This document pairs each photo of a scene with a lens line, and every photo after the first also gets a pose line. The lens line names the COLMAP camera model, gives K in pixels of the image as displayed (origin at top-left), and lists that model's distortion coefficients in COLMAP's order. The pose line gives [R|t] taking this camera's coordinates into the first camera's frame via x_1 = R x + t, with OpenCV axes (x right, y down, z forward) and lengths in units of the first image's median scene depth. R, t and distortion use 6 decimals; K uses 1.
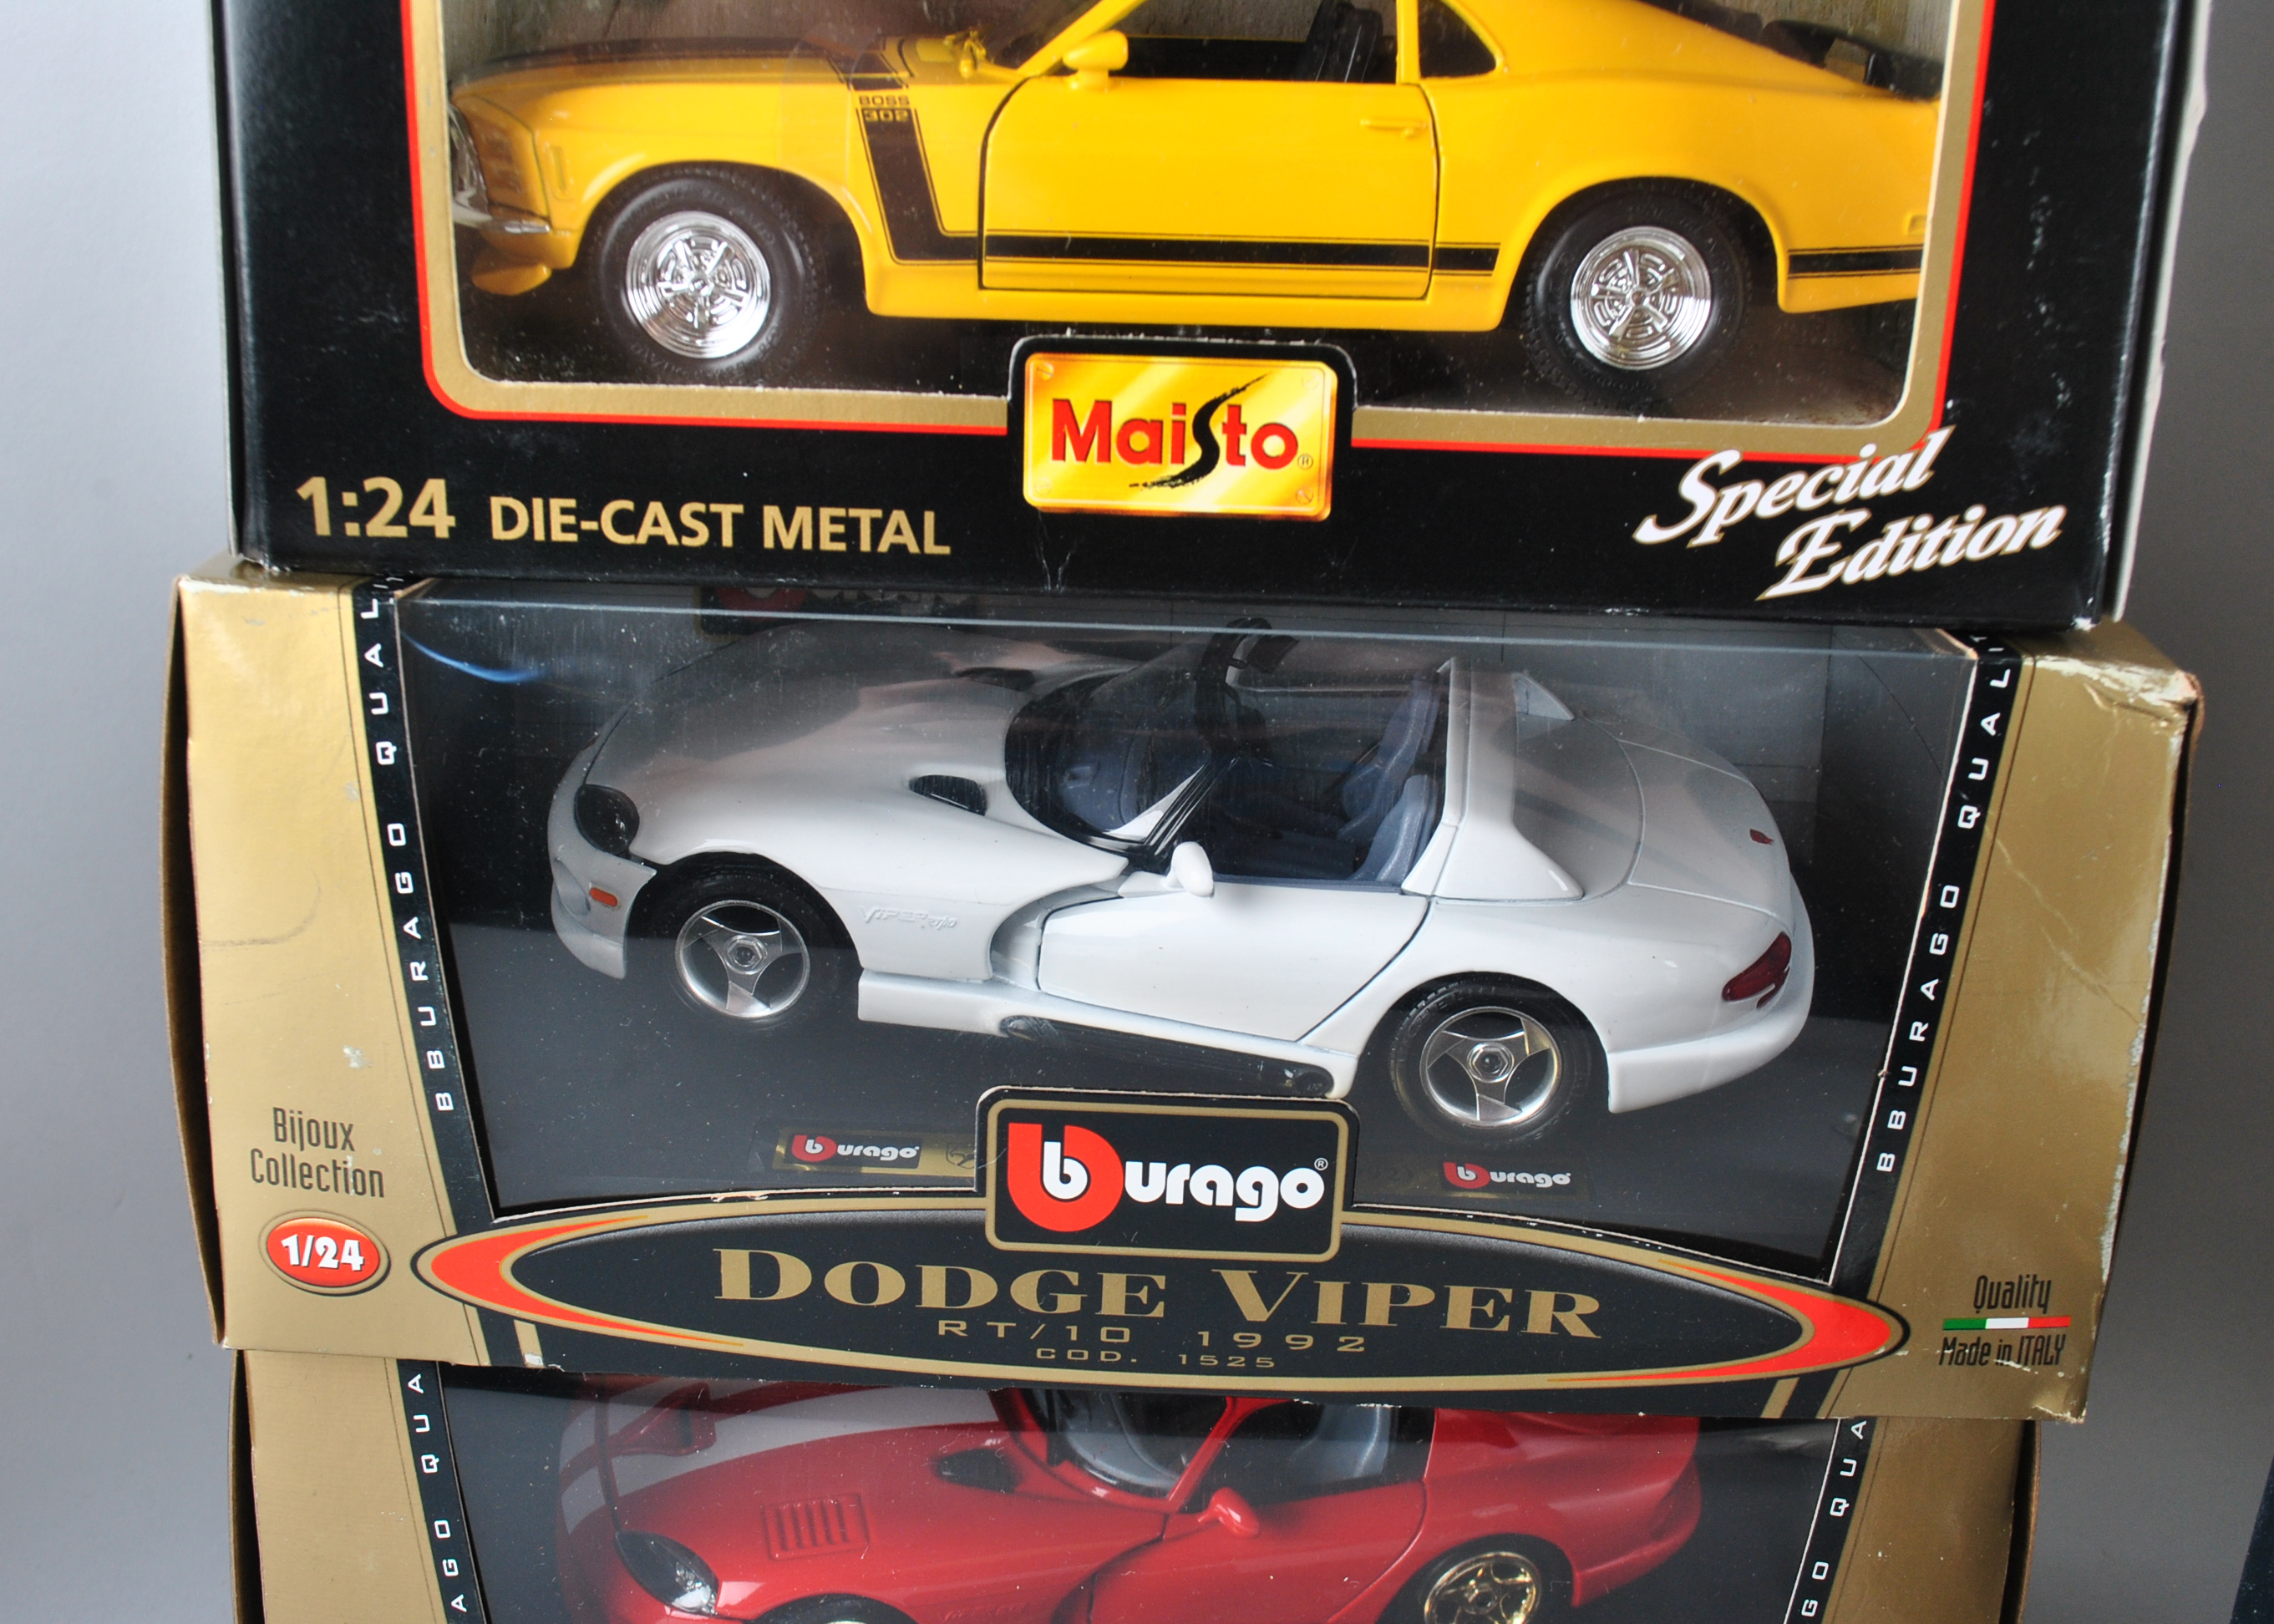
lens RADIAL K [[2665.4, 0, 1129.2], [0, 2665.4, 808.8], [0, 0, 1]] dist [-0.055237, 0.000000]
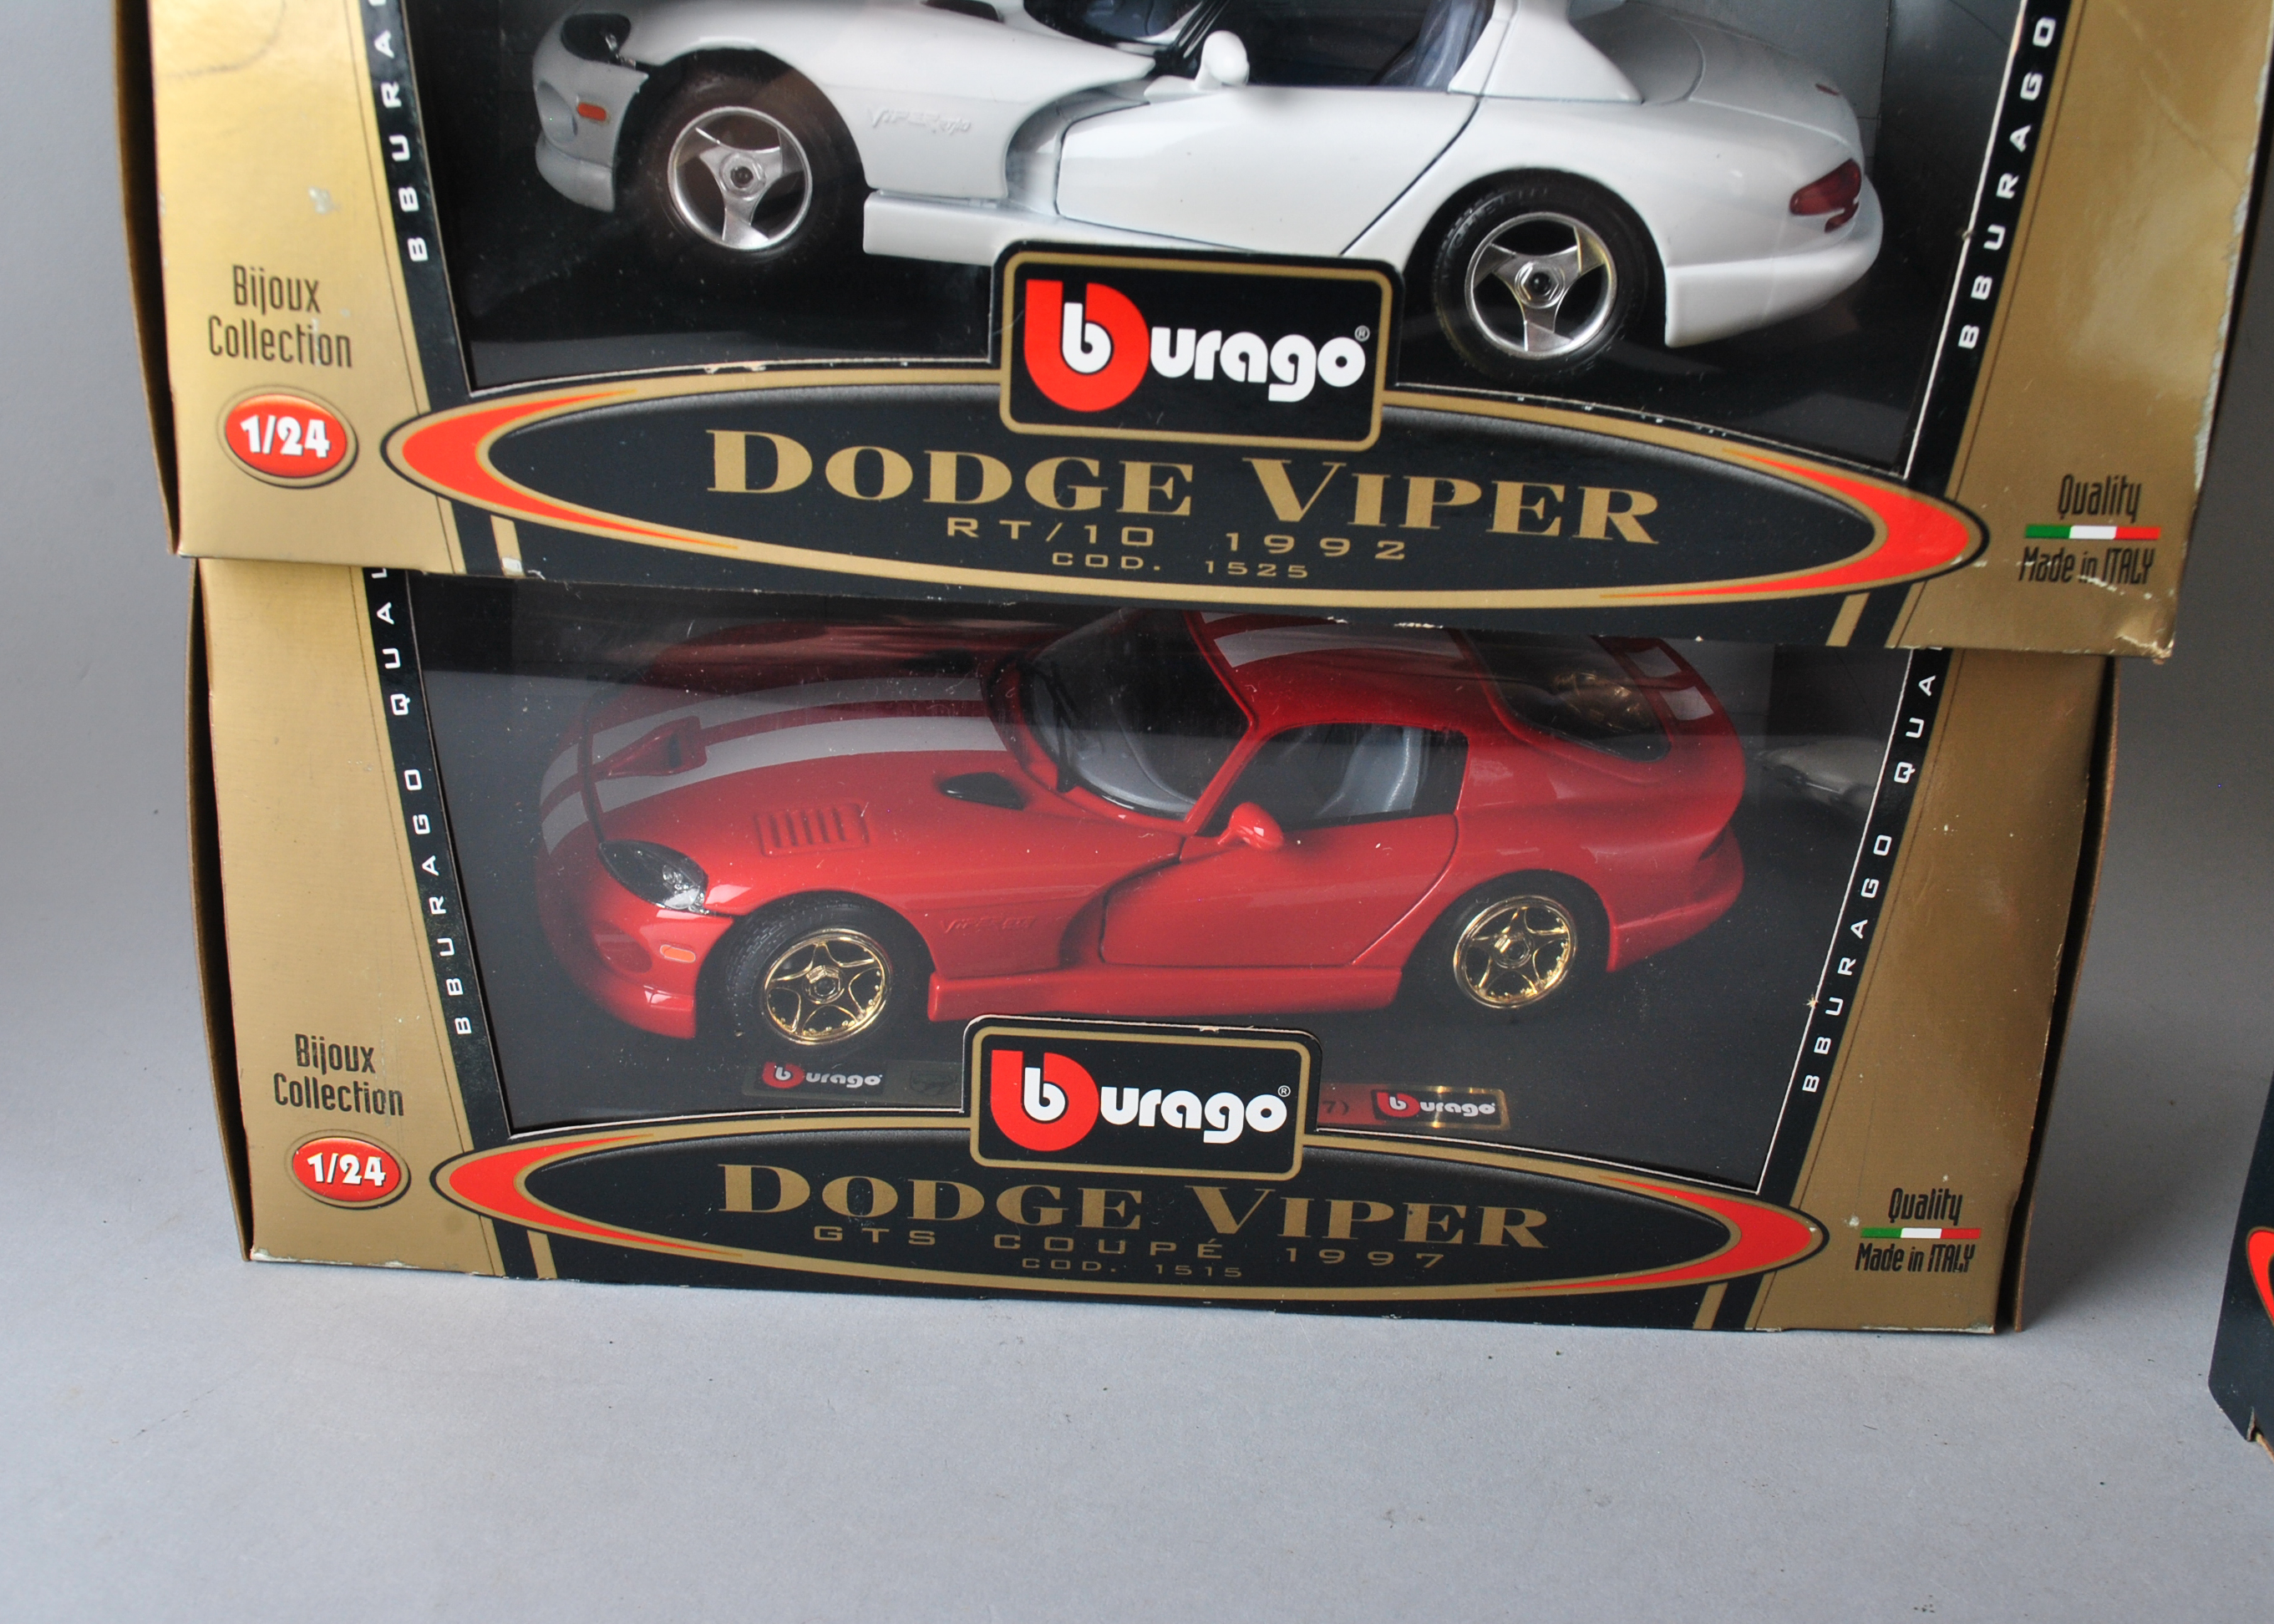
lens RADIAL K [[2665.4, 0, 1140.1], [0, 2665.4, 806.8], [0, 0, 1]] dist [-0.055237, 0.000000]
pose [[0.999909, 0.011297, 0.007408, -0.010213], [-0.011619, 0.998923, 0.044922, 0.251899], [-0.006893, -0.045004, 0.998963, 0.064300]]
